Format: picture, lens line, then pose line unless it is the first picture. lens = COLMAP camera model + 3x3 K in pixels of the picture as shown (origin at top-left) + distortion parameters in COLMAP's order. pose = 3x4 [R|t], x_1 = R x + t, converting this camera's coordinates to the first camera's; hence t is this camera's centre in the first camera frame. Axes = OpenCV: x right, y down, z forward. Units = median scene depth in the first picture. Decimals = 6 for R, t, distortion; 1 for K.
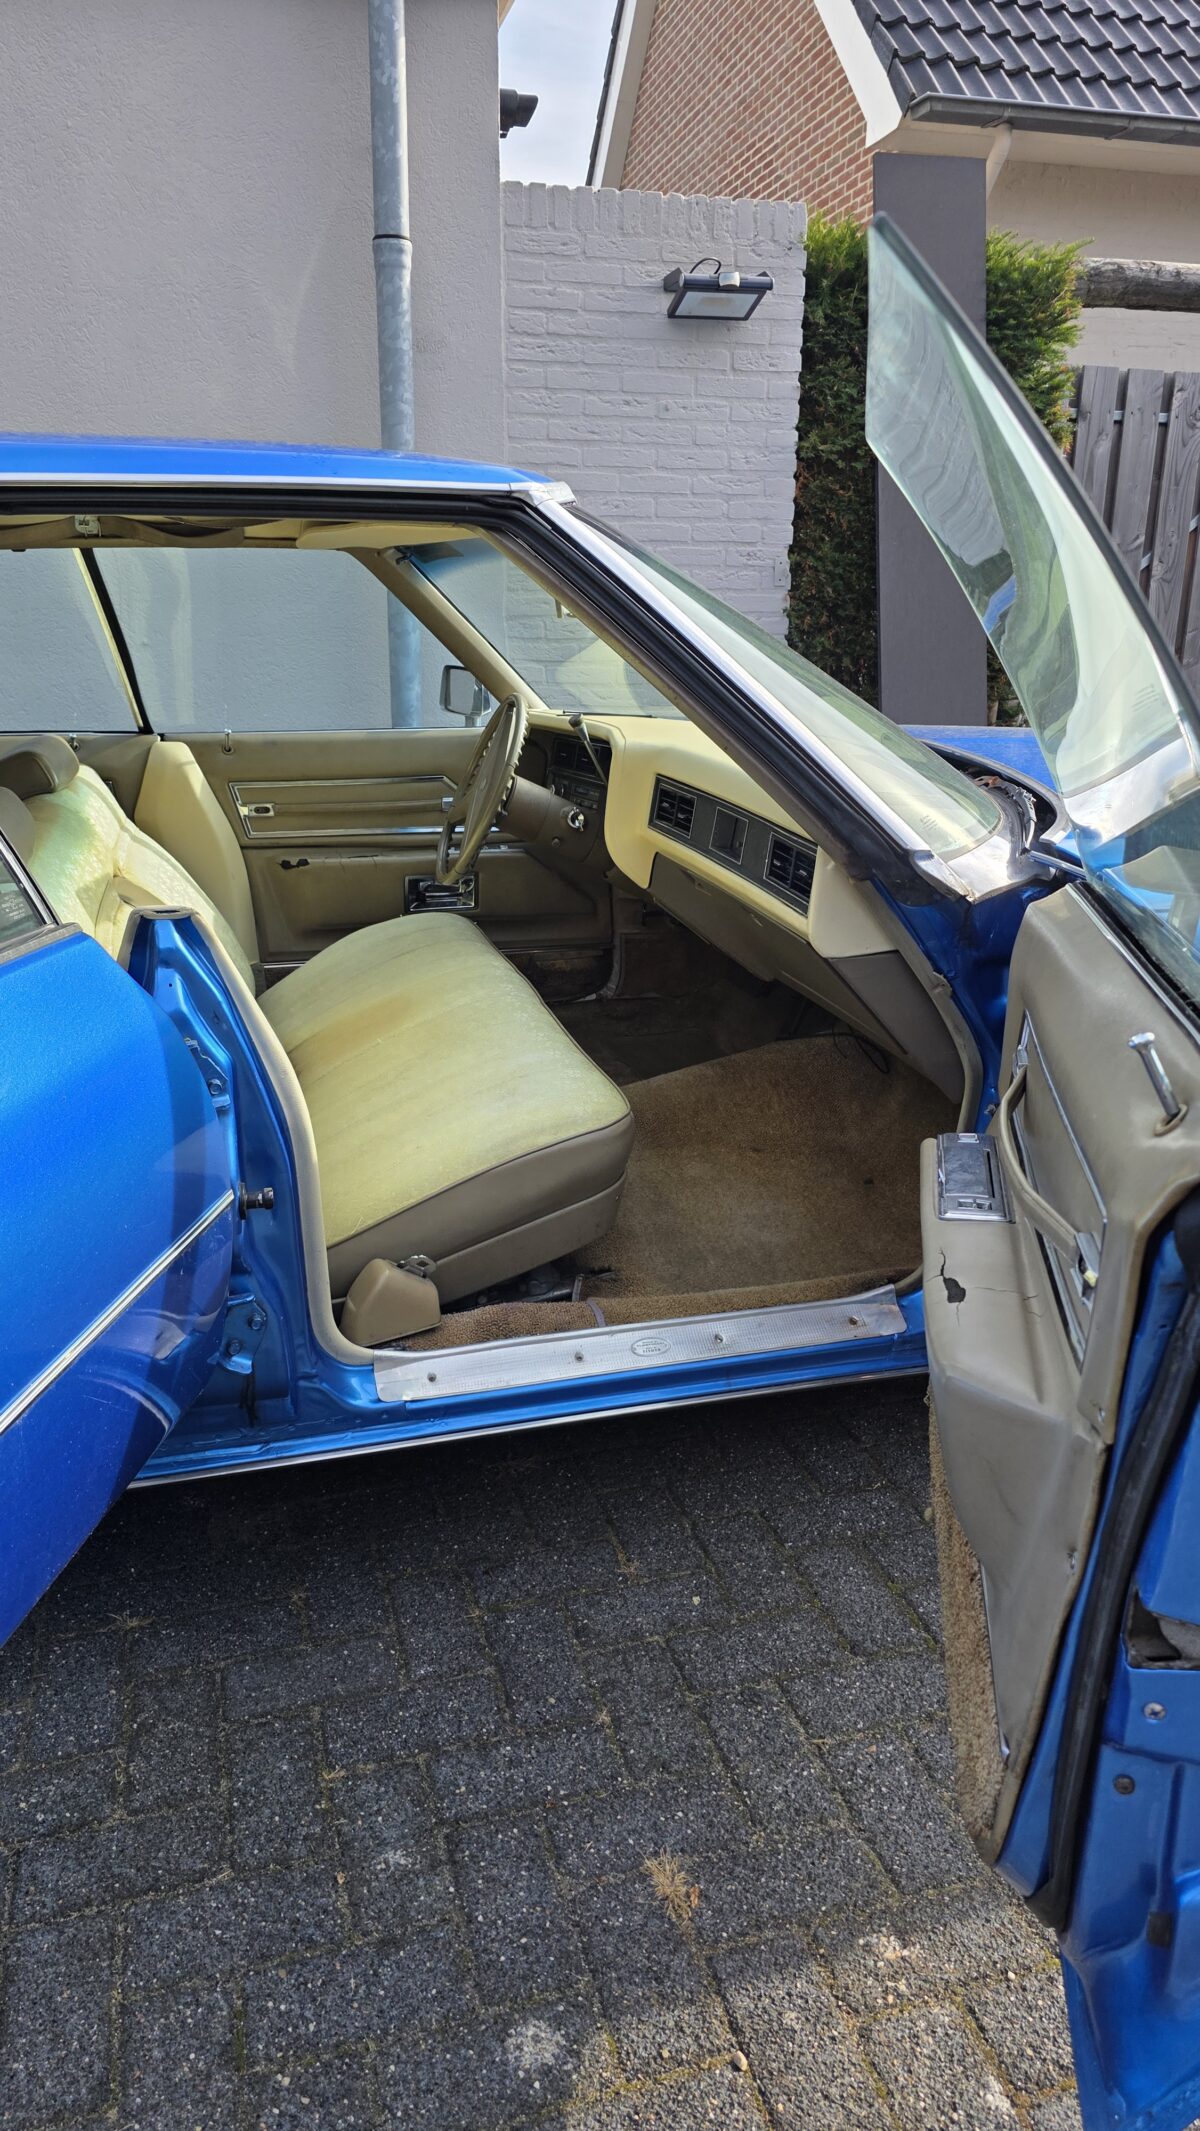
lens RADIAL K [[1458.5, 0, 601.9], [0, 1458.5, 1075.6], [0, 0, 1]] dist [0.079450, -0.000104]
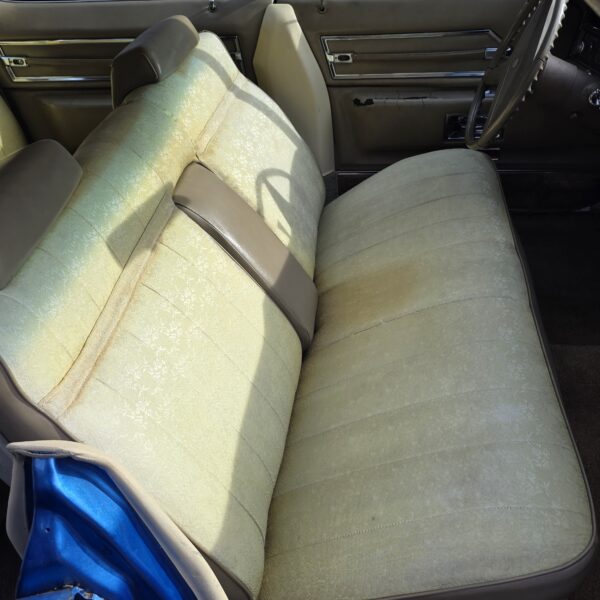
lens RADIAL K [[739.2, 0, 296.0], [0, 739.2, 301.4], [0, 0, 1]] dist [0.096550, 0.000000]
pose [[0.930702, 0.161417, -0.328236, -0.015925], [-0.067537, 0.957767, 0.279502, -0.156620], [0.359490, -0.237965, 0.902297, 0.328001]]
